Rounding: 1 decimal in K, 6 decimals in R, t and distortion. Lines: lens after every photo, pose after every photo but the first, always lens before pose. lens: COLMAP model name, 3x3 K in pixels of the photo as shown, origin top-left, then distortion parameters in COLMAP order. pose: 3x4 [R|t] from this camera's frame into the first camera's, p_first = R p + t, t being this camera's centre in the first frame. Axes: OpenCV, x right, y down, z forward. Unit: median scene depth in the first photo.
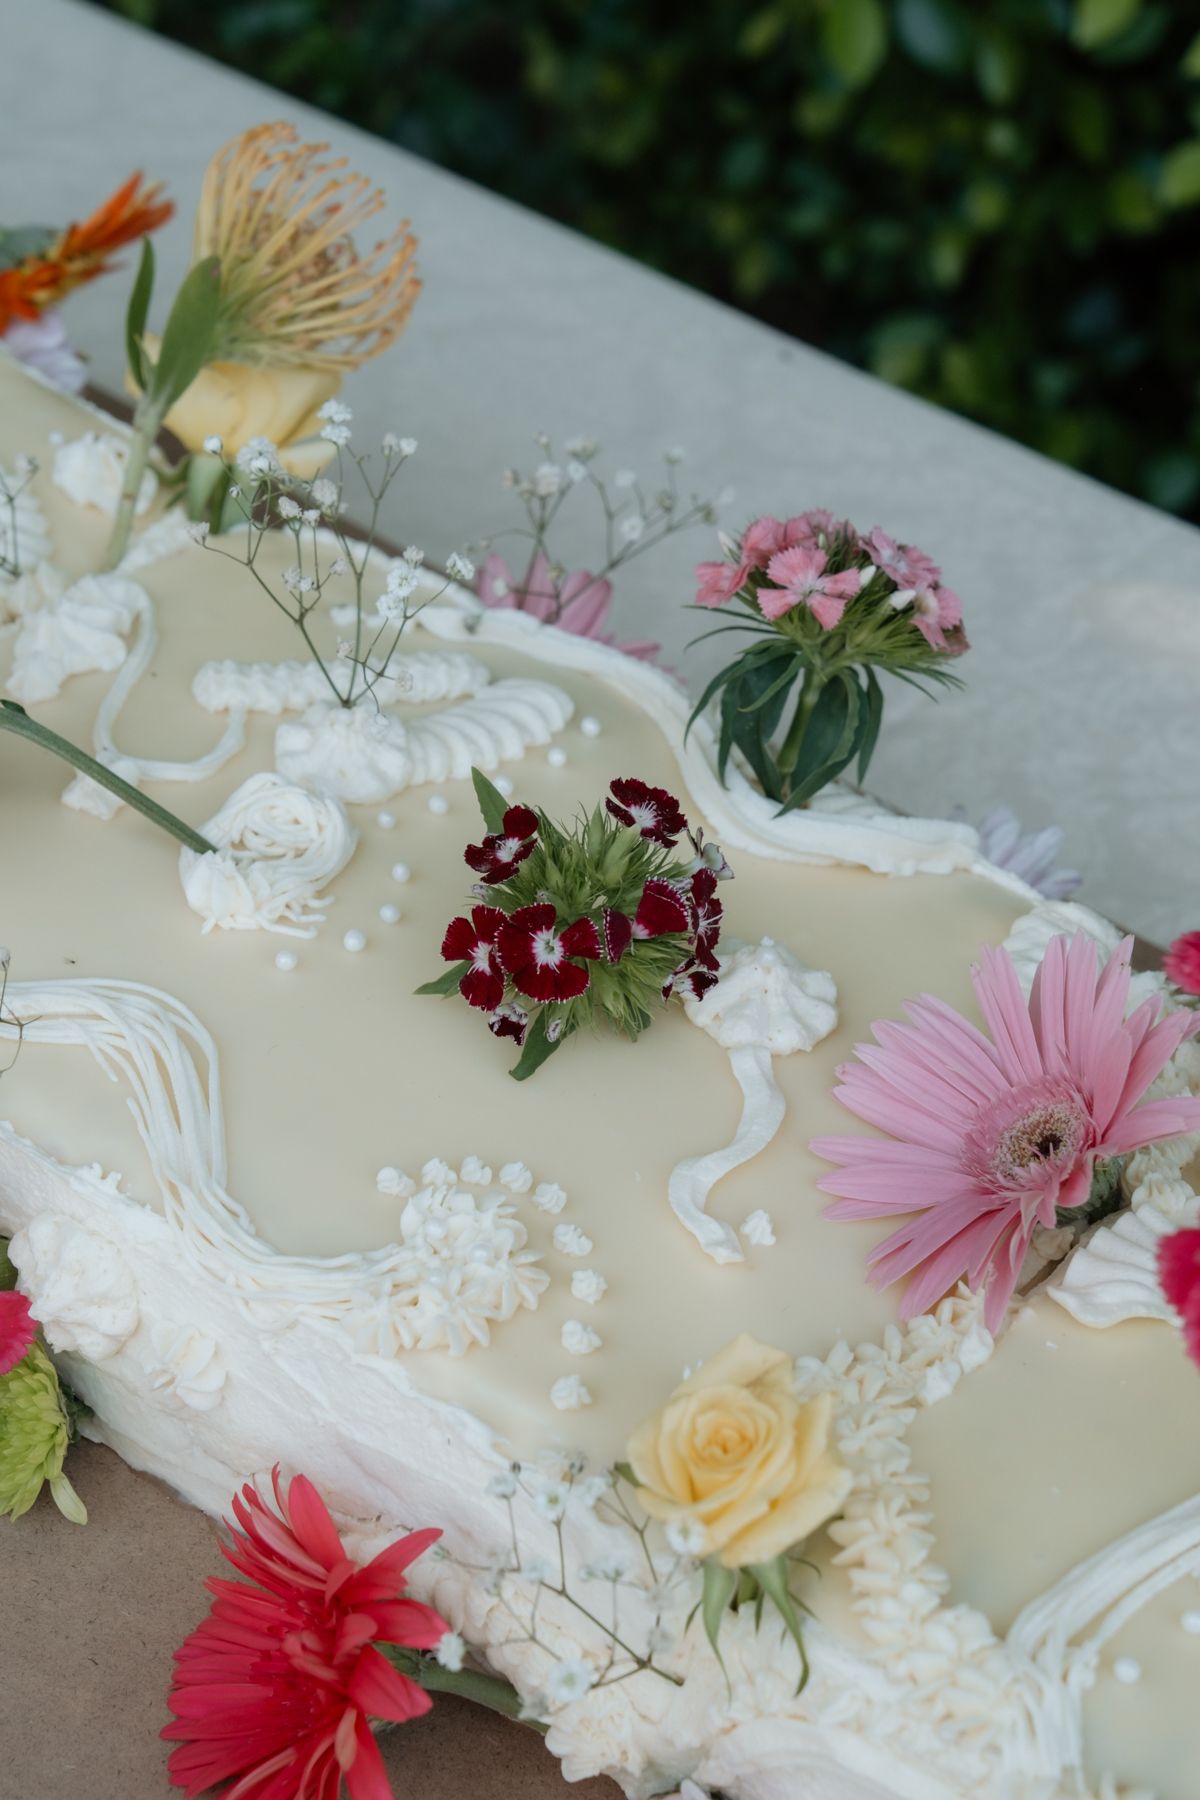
lens RADIAL K [[3804.3, 0, 600.0], [0, 3804.3, 900.0], [0, 0, 1]] dist [0.201610, -2.871644]
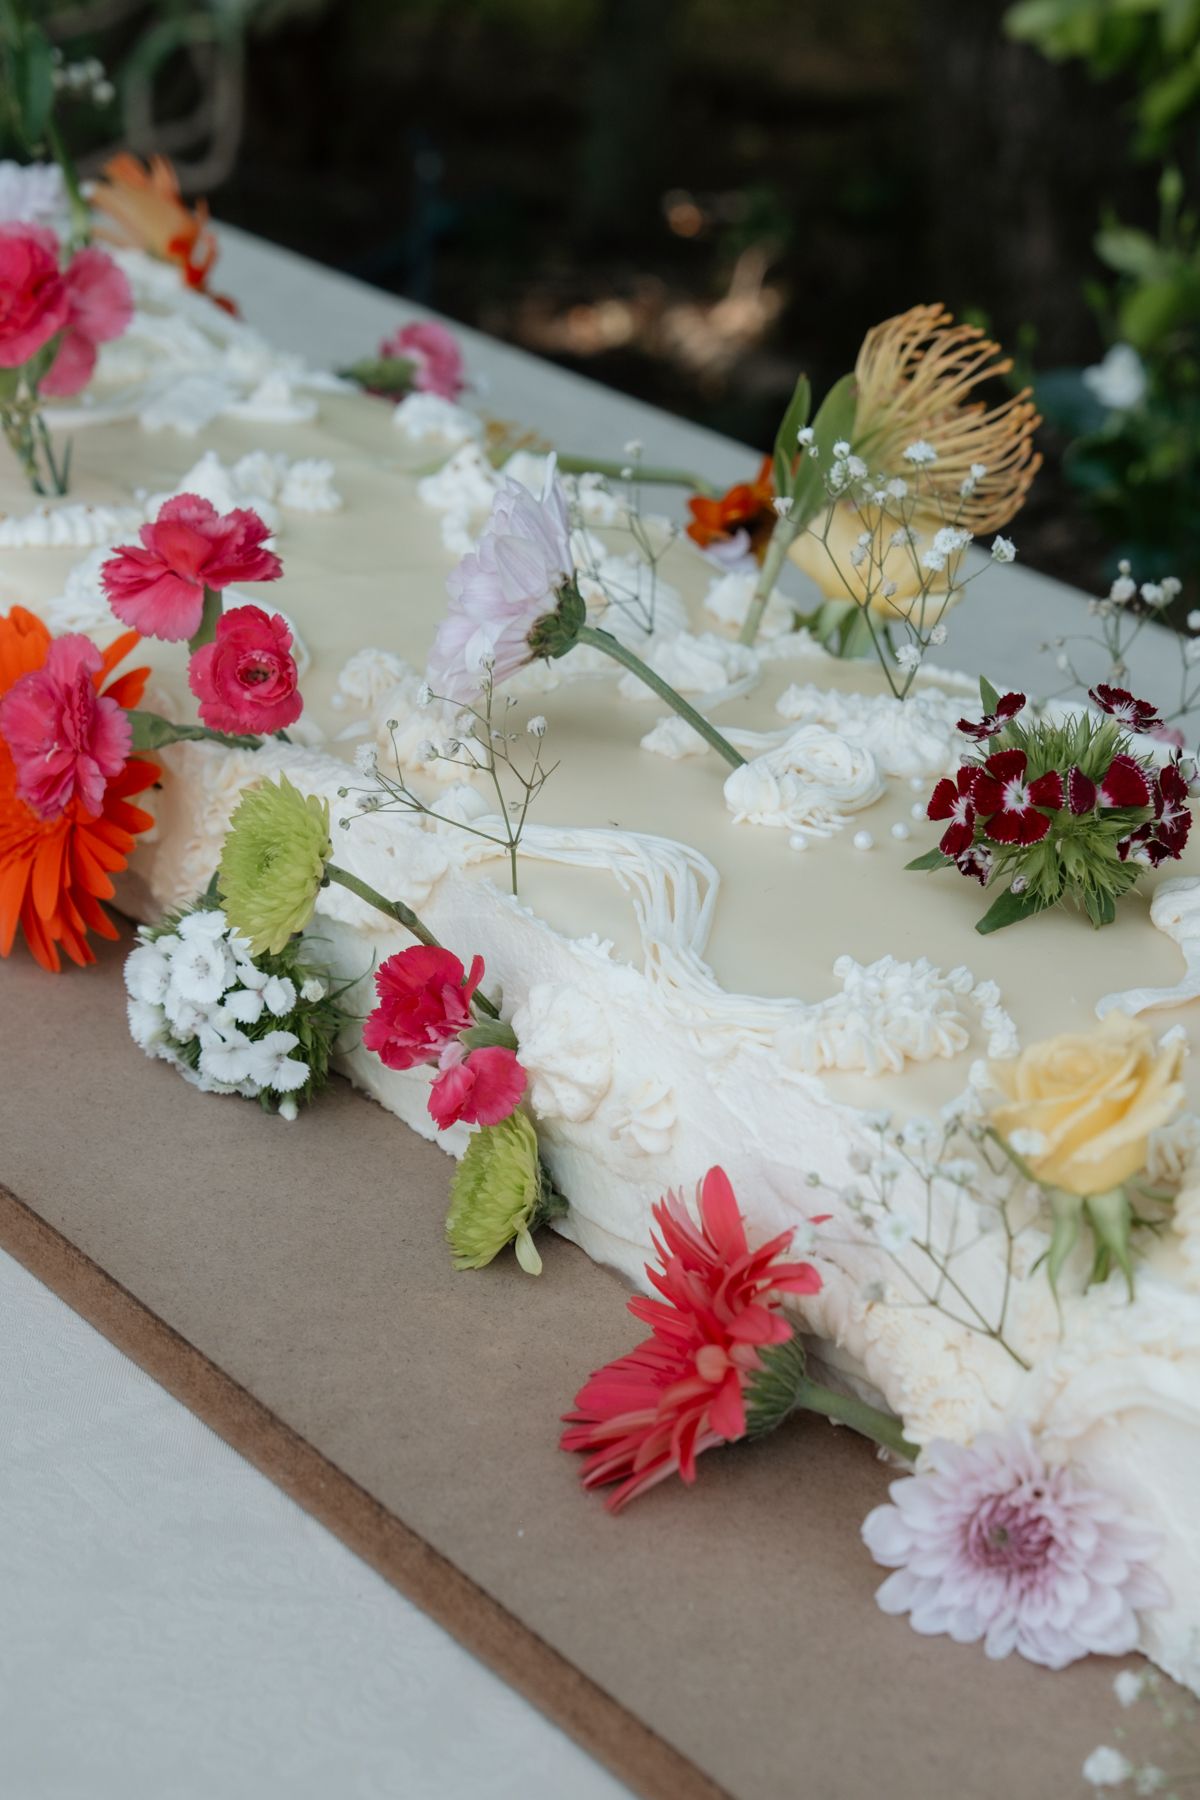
lens RADIAL K [[3804.3, 0, 600.0], [0, 3804.3, 900.0], [0, 0, 1]] dist [0.201610, -2.871644]
pose [[0.962376, 0.082407, -0.258923, 0.159946], [-0.163455, 0.936783, -0.309388, 0.405490], [0.217059, 0.340070, 0.915007, -0.037619]]
